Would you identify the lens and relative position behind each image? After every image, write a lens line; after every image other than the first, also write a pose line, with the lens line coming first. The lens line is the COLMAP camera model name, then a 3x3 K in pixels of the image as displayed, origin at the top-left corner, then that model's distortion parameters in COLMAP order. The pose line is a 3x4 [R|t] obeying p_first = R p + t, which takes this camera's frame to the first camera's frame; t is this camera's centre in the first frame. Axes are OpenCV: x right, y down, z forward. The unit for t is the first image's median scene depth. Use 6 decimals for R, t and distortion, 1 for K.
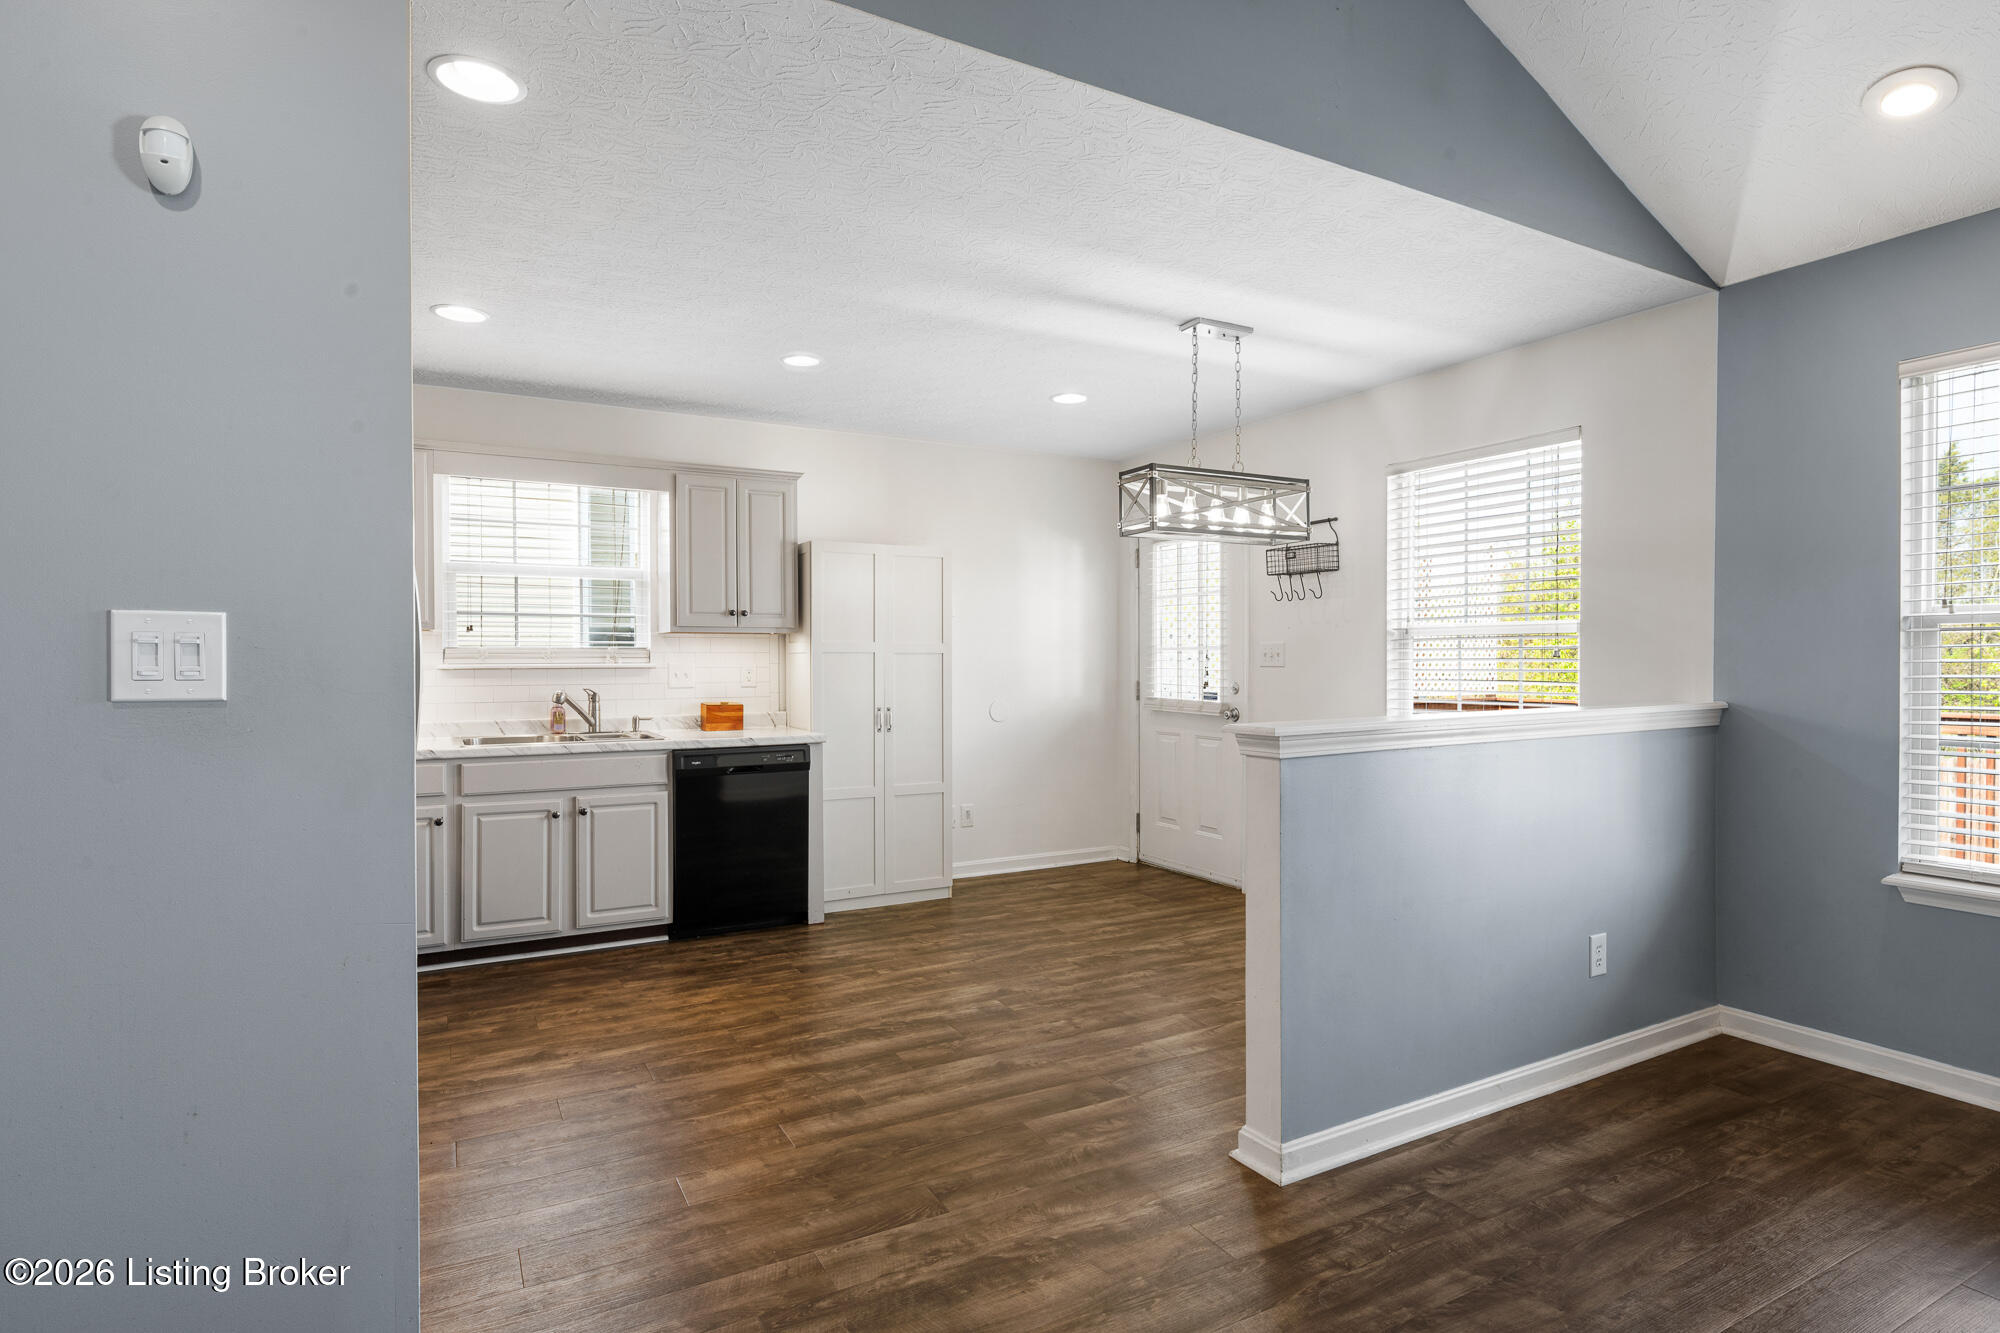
lens RADIAL K [[1000.3, 0, 984.9], [0, 1000.3, 669.6], [0, 0, 1]] dist [-0.000388, -0.001053]
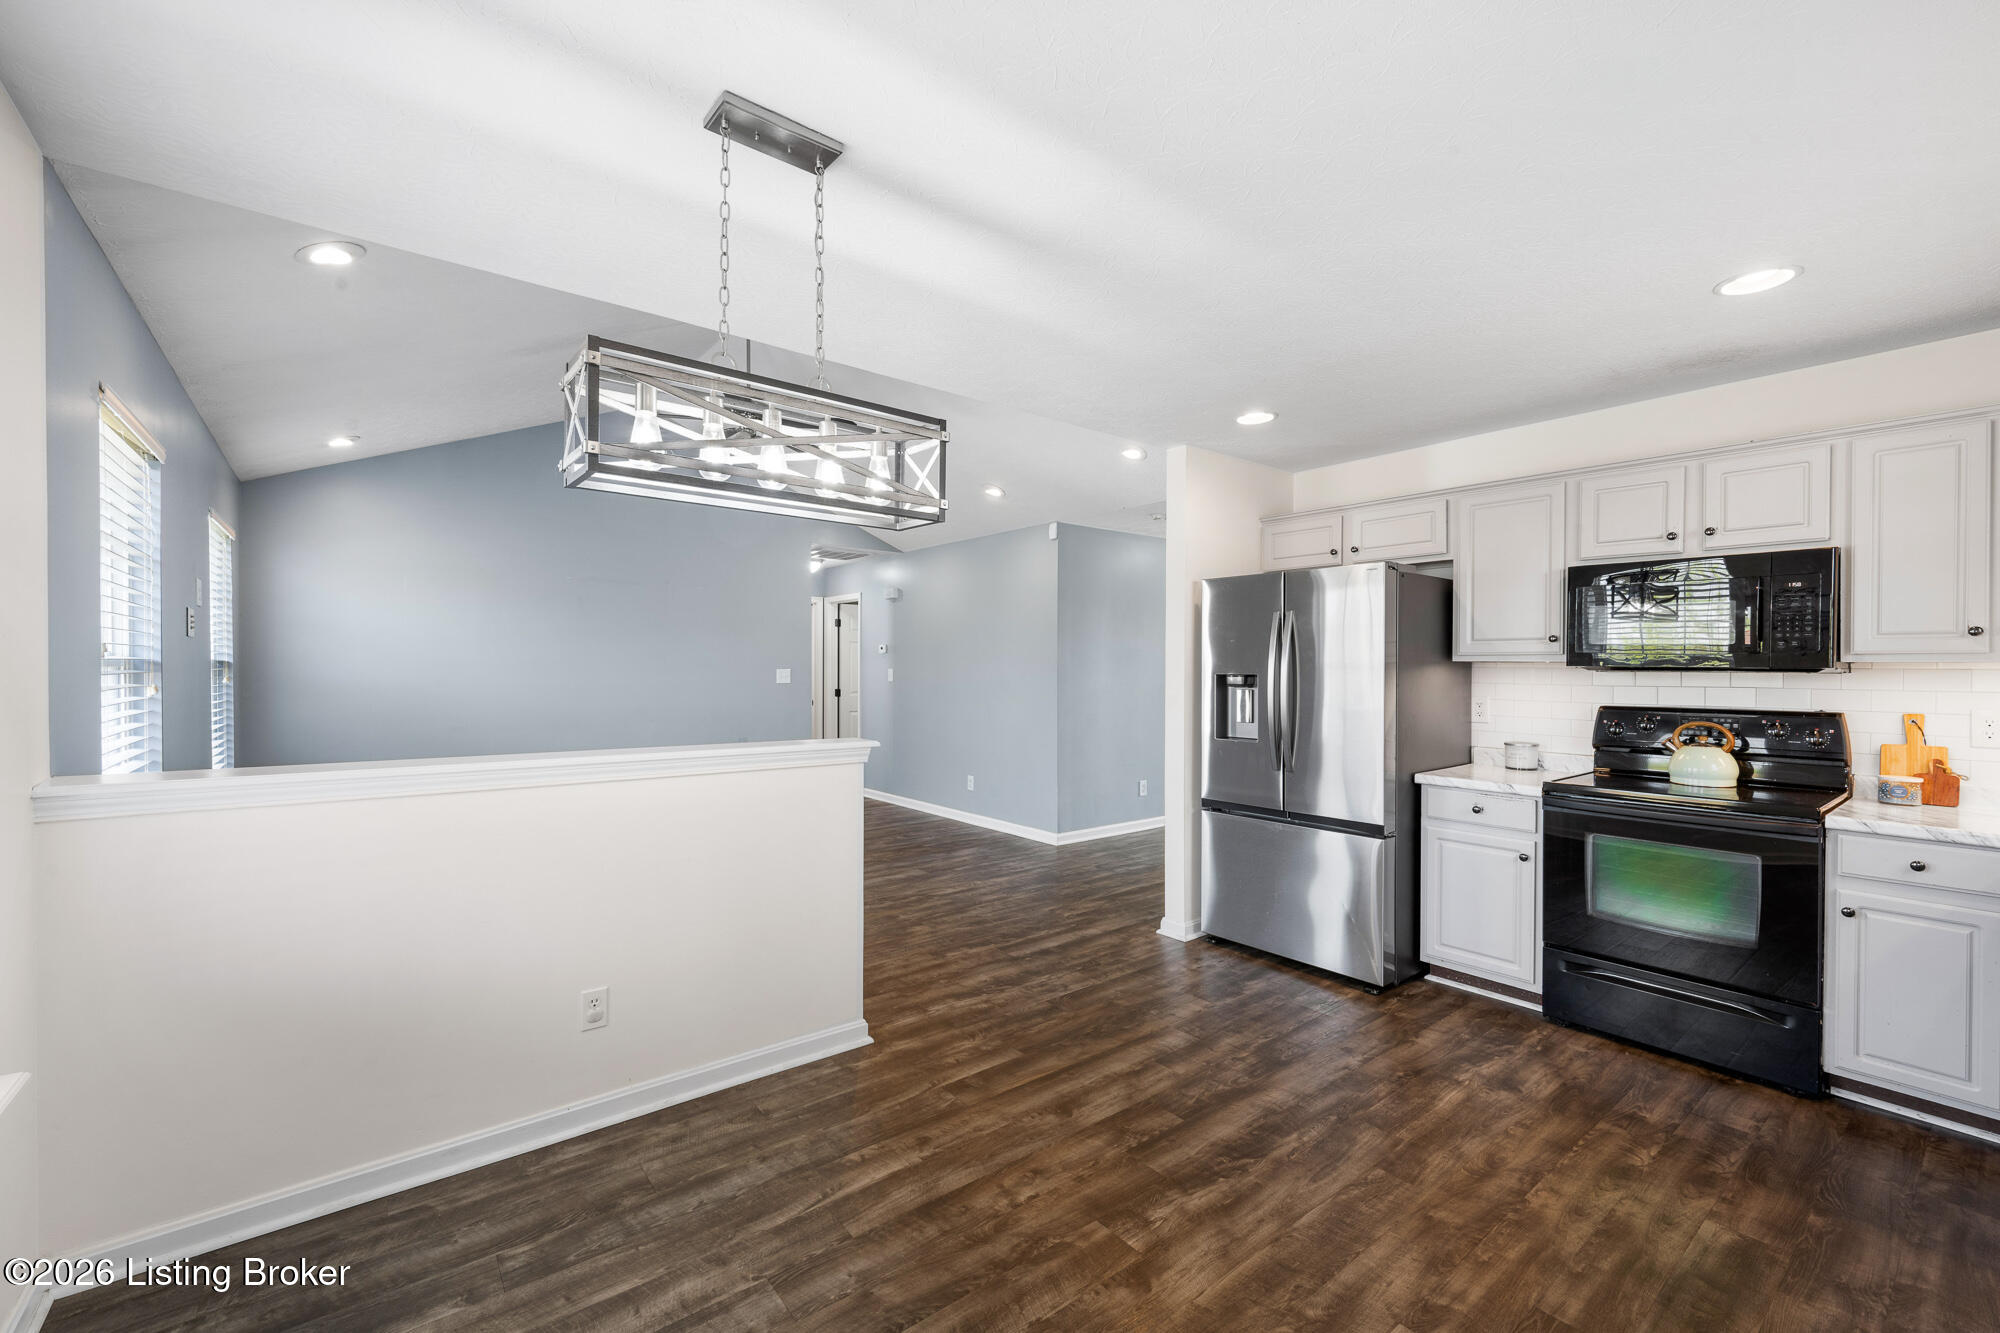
lens RADIAL K [[831.0, 0, 997.6], [0, 831.0, 677.0], [0, 0, 1]] dist [-0.003287, 0.000509]
pose [[-0.984171, 0.002226, -0.177206, 0.176128], [-0.002421, 0.999659, 0.026002, -0.043033], [0.177203, 0.026019, -0.983830, 1.376180]]
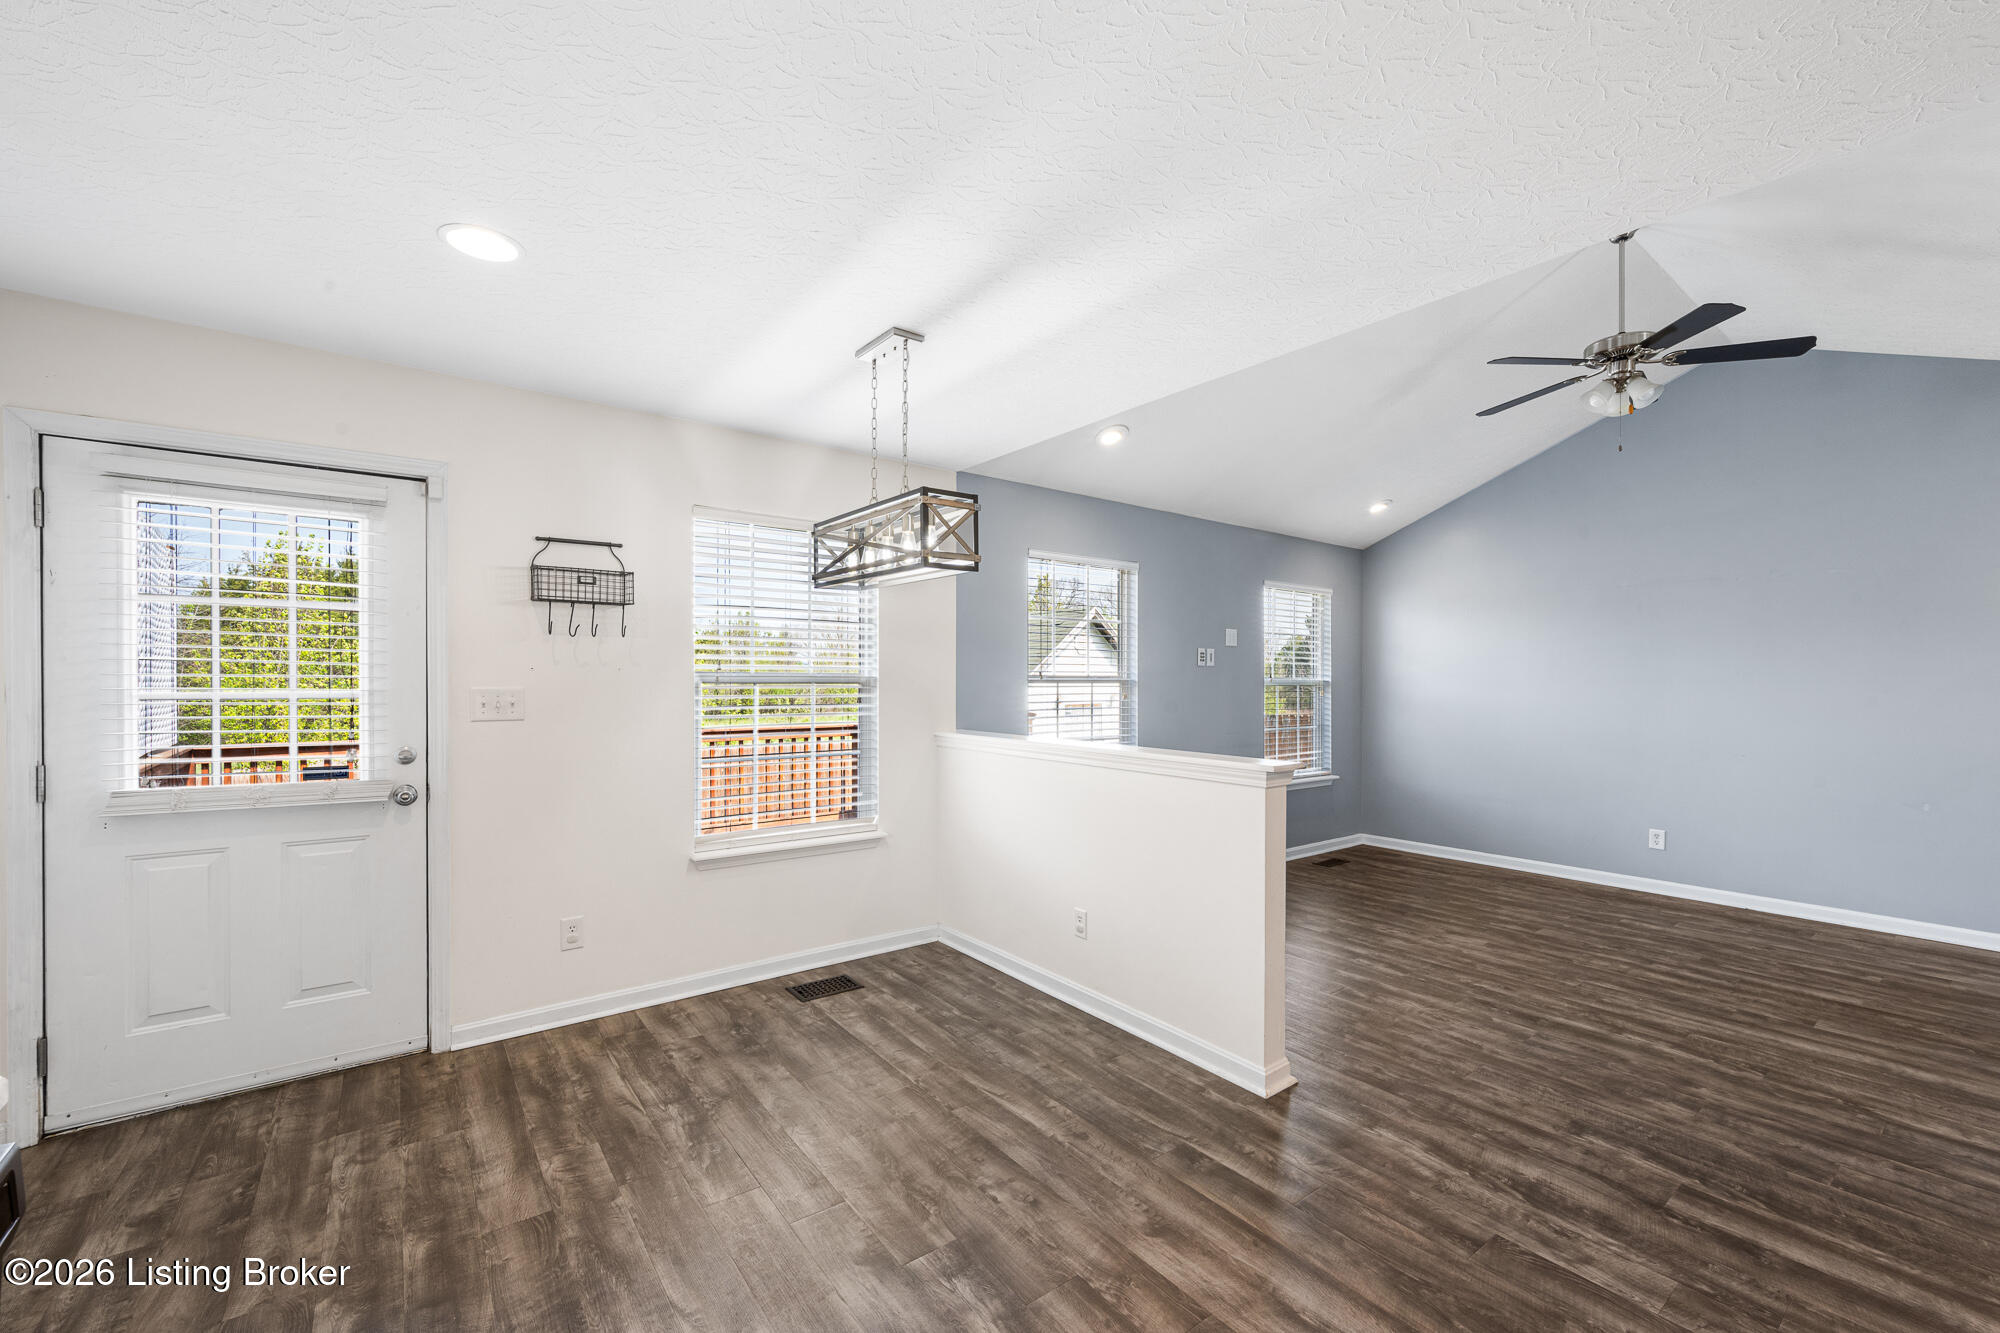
lens RADIAL K [[819.2, 0, 998.6], [0, 819.2, 679.3], [0, 0, 1]] dist [-0.004224, 0.001630]
pose [[-0.145522, 0.003638, 0.989348, -0.472924], [0.011477, 0.999932, -0.001989, -0.036064], [-0.989288, 0.011066, -0.145554, 0.936661]]
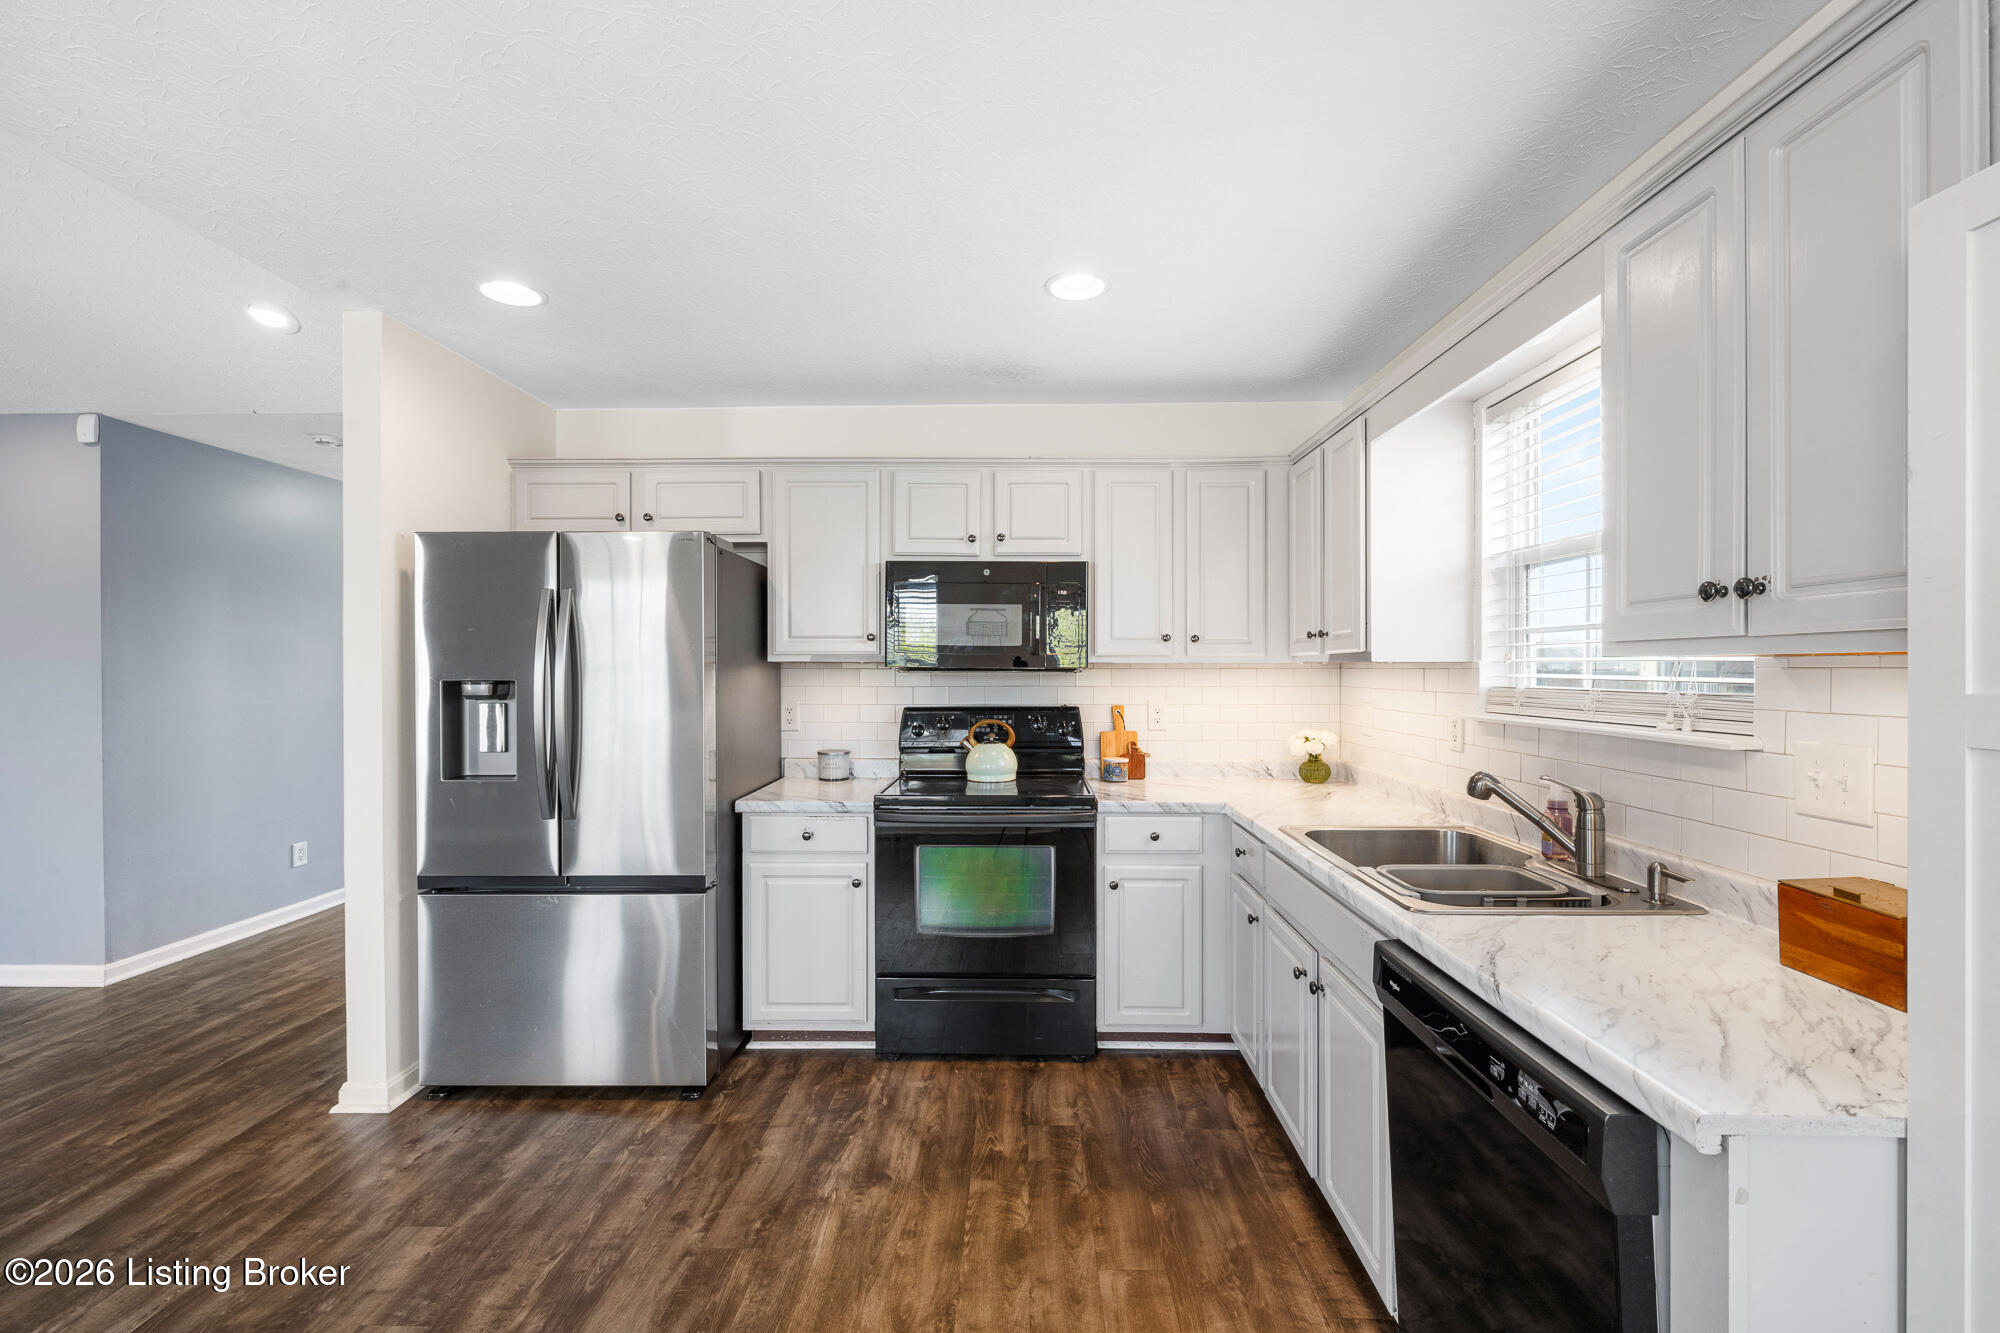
lens RADIAL K [[831.0, 0, 1015.4], [0, 831.0, 670.8], [0, 0, 1]] dist [-0.003287, 0.000509]
pose [[-0.486791, 0.006962, -0.873491, 0.086653], [-0.008563, 0.999882, 0.012741, -0.041051], [0.873476, 0.013682, -0.486674, 1.142345]]
